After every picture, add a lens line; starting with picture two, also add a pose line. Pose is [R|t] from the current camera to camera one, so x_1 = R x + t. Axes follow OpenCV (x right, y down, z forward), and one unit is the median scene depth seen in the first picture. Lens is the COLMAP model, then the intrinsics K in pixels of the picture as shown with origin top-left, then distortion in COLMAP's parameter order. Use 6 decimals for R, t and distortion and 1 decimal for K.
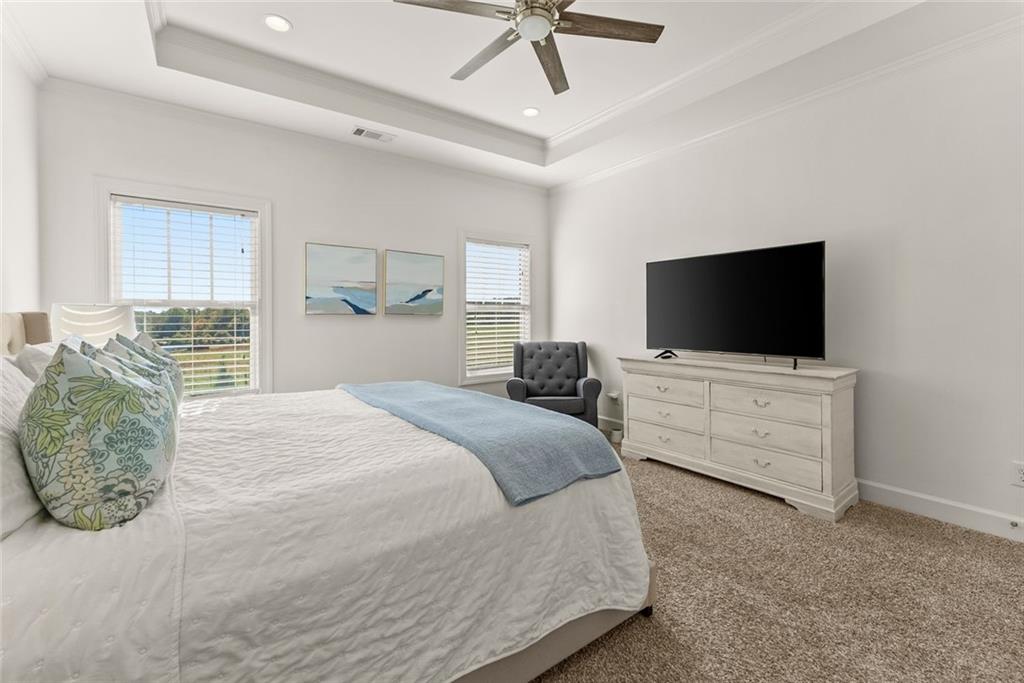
lens RADIAL K [[417.7, 0, 509.1], [0, 417.7, 335.4], [0, 0, 1]] dist [0.002786, -0.000030]
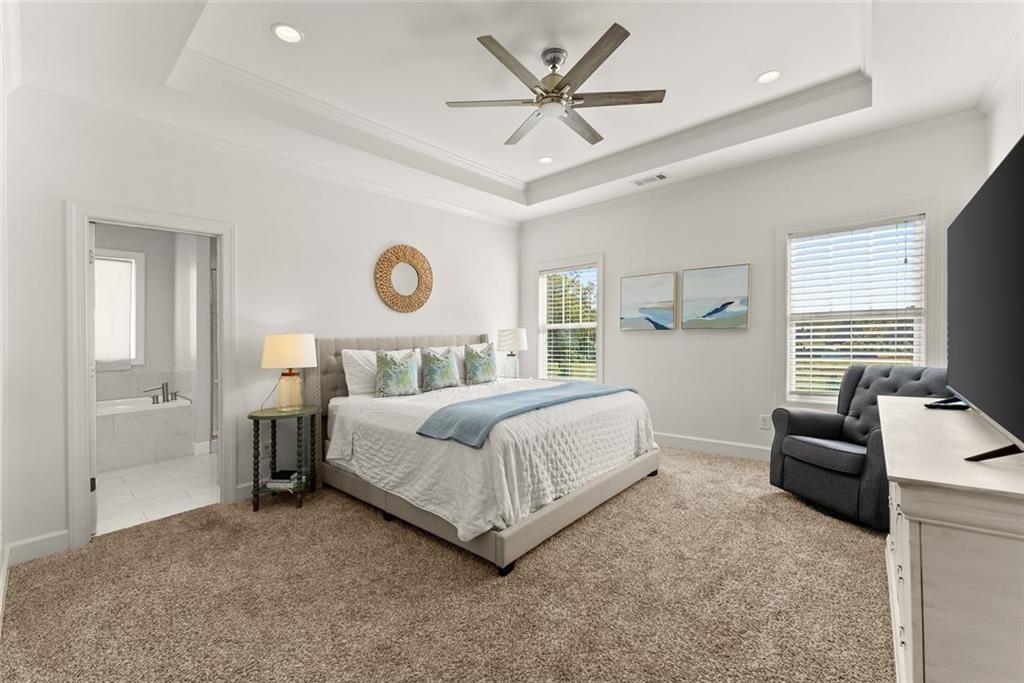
lens RADIAL K [[417.7, 0, 513.2], [0, 417.7, 337.7], [0, 0, 1]] dist [0.002786, -0.000030]
pose [[0.235349, 0.003662, -0.971904, 0.634109], [-0.021232, 0.999774, -0.001374, -0.016252], [0.971679, 0.020959, 0.235373, 0.297647]]
